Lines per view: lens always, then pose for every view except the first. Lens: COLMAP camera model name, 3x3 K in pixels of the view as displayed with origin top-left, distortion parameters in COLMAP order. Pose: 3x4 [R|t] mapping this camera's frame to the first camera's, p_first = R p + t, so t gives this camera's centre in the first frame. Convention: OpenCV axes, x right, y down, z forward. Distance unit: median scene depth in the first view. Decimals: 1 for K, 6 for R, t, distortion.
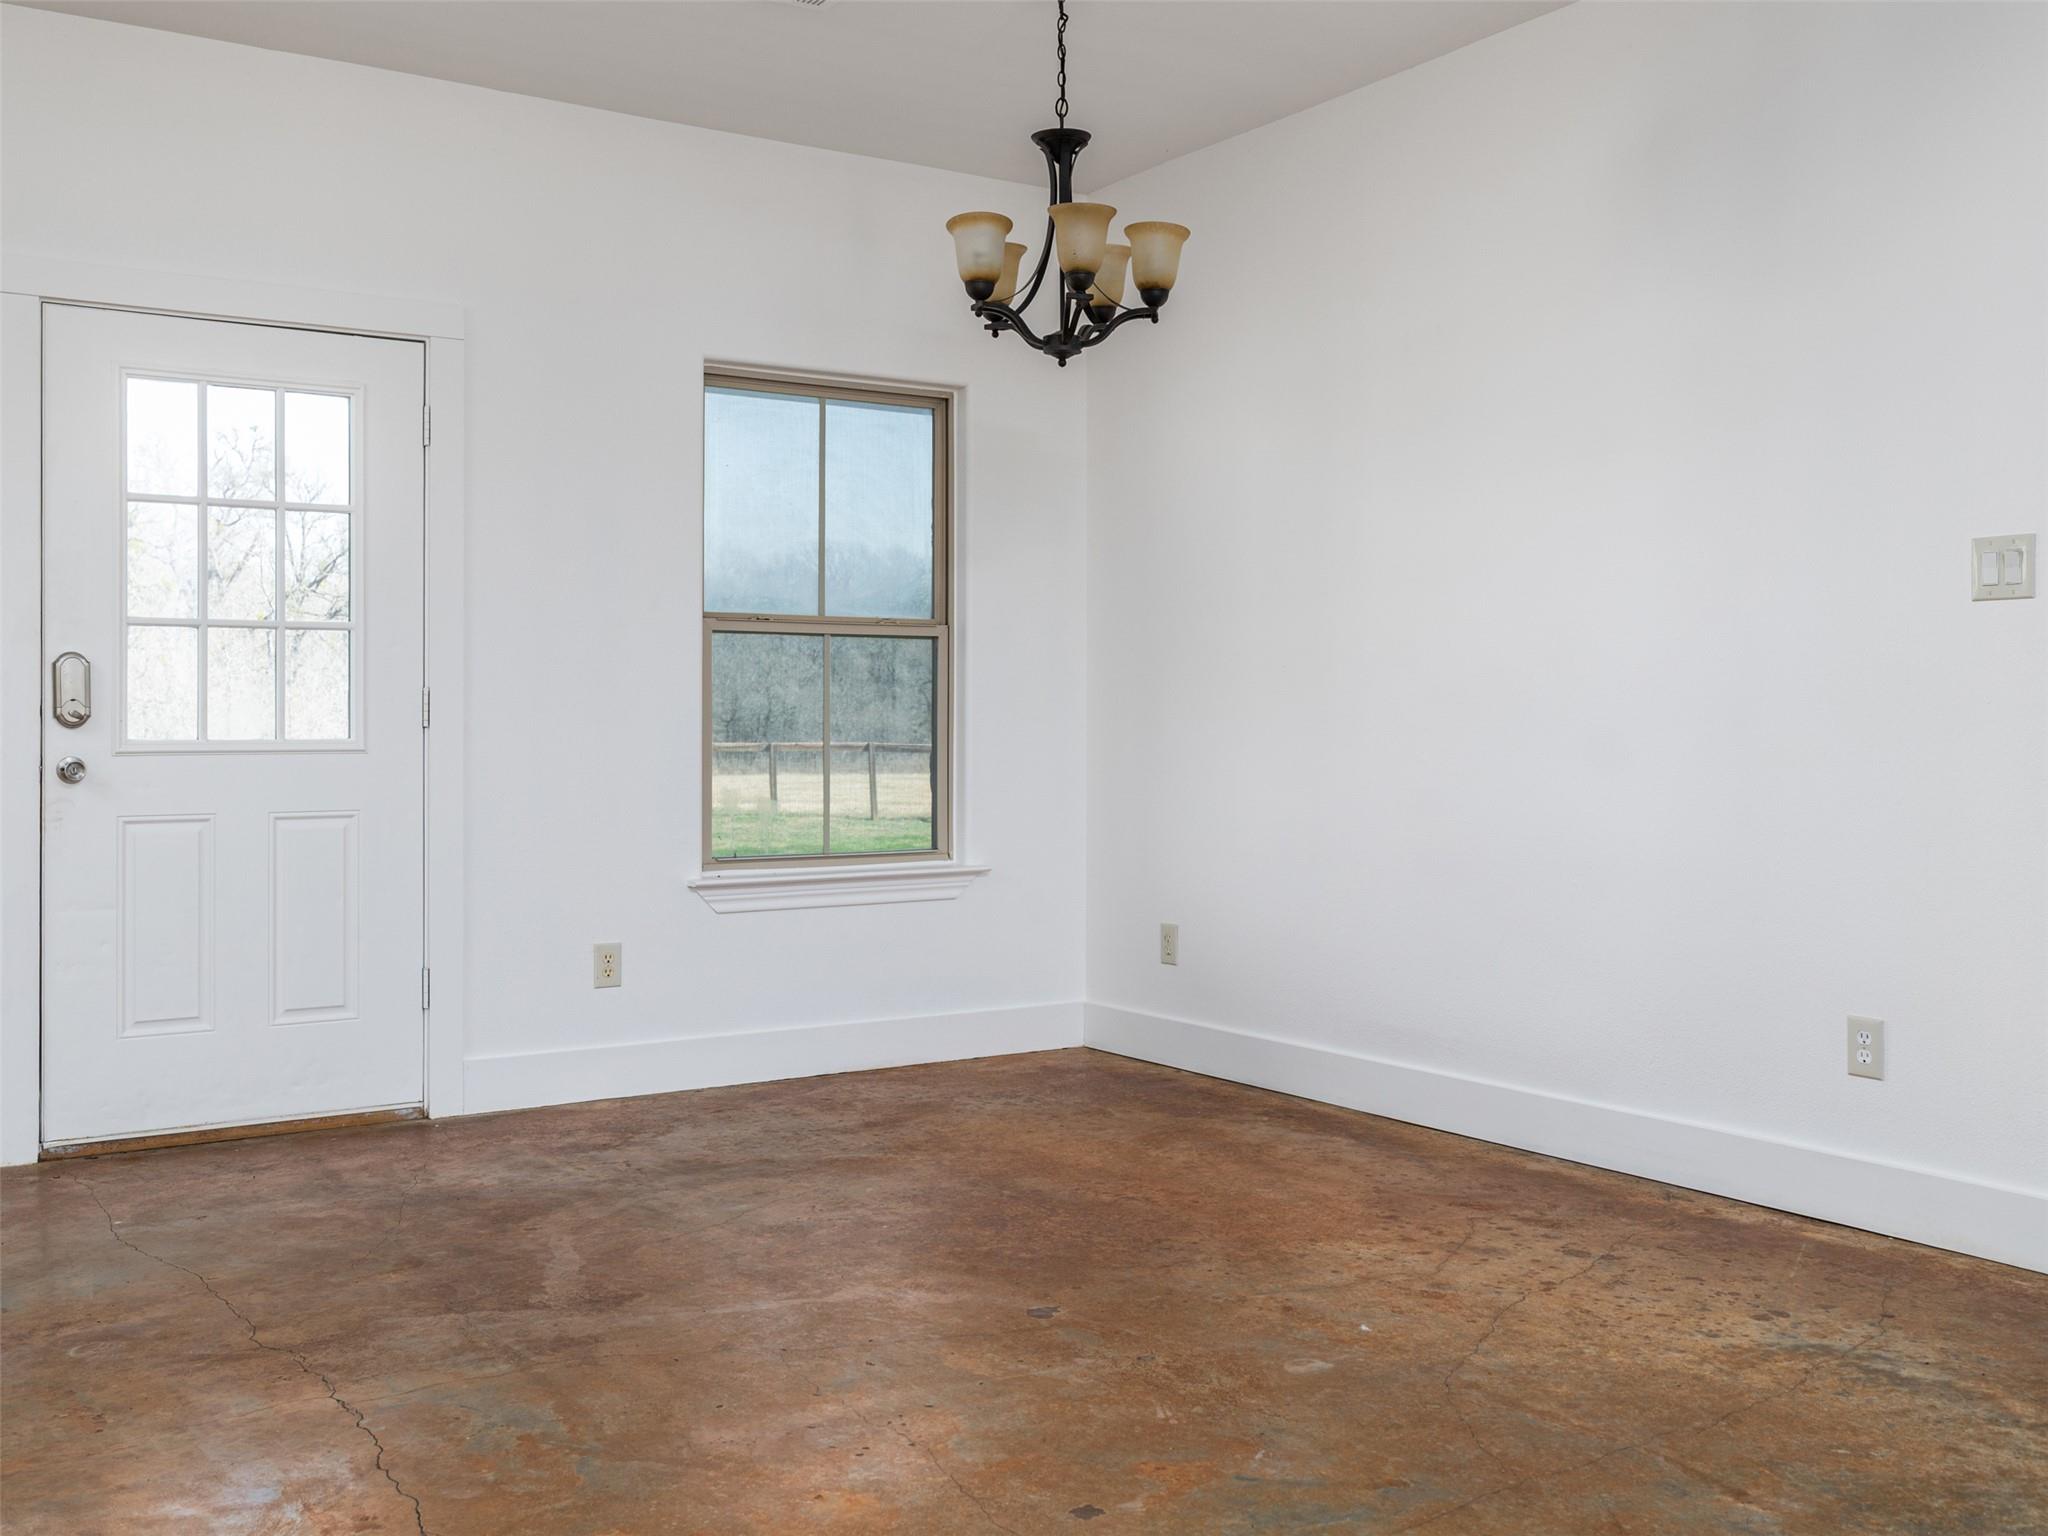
lens RADIAL K [[2012.1, 0, 1024.0], [0, 2012.1, 768.0], [0, 0, 1]] dist [0.011040, 0.009119]
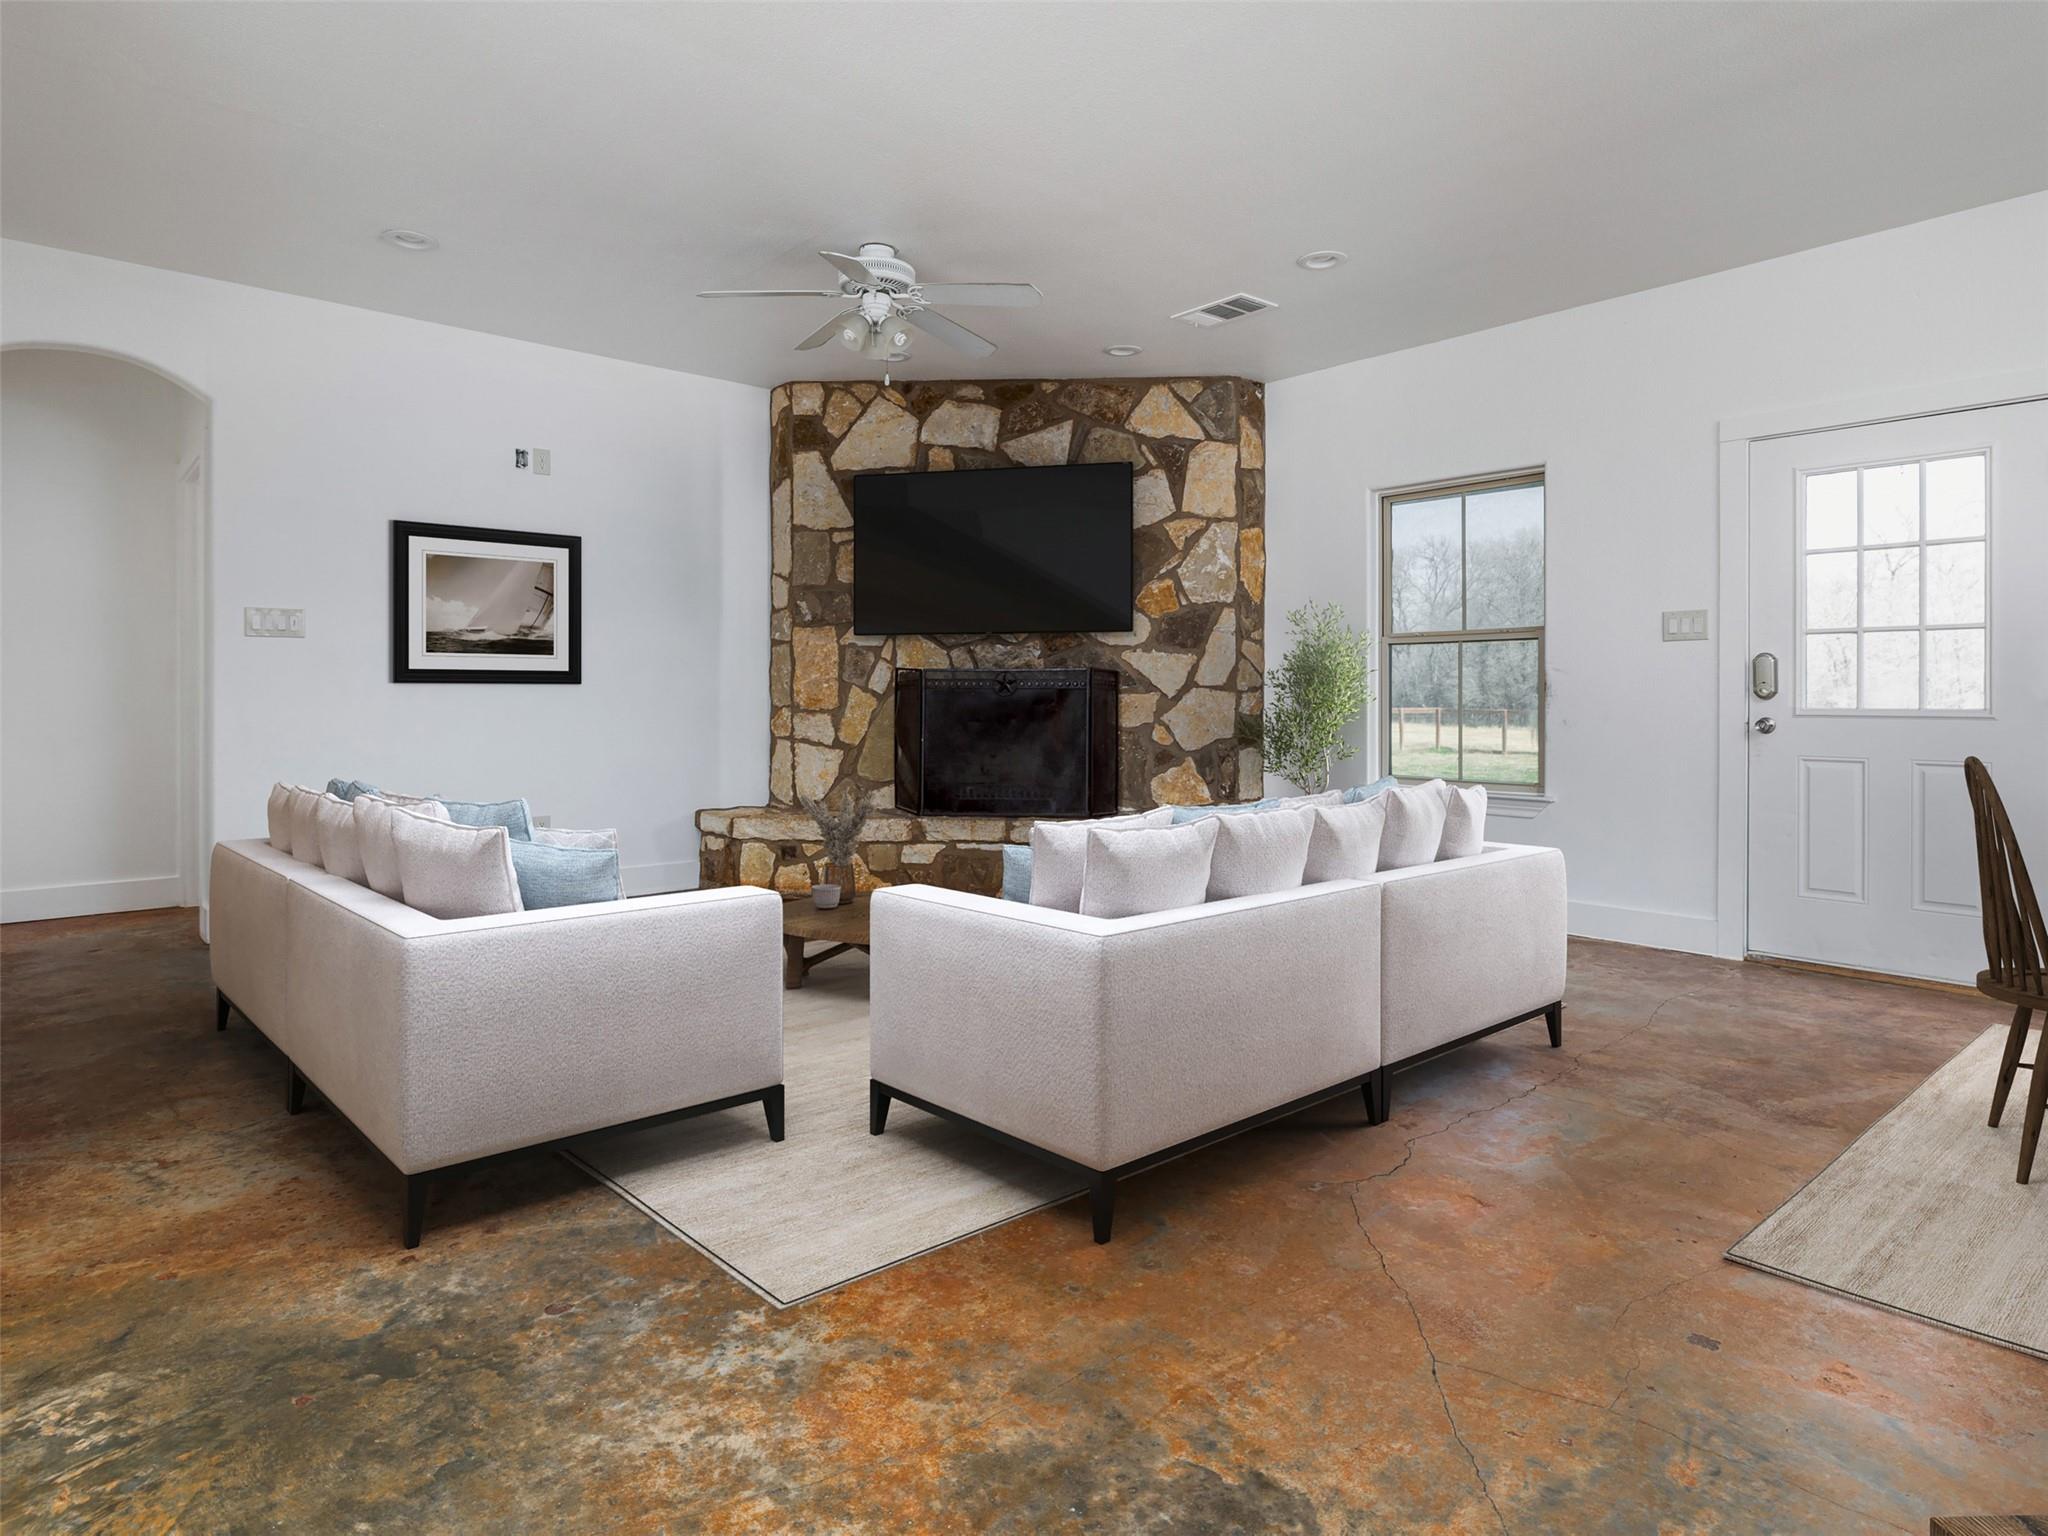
lens RADIAL K [[1193.0, 0, 1027.5], [0, 1193.0, 703.2], [0, 0, 1]] dist [-0.001195, 0.000161]
pose [[0.108586, 0.005018, -0.994074, 0.413091], [-0.023663, 0.999717, 0.002462, -0.005136], [0.993805, 0.023256, 0.108674, 0.297894]]
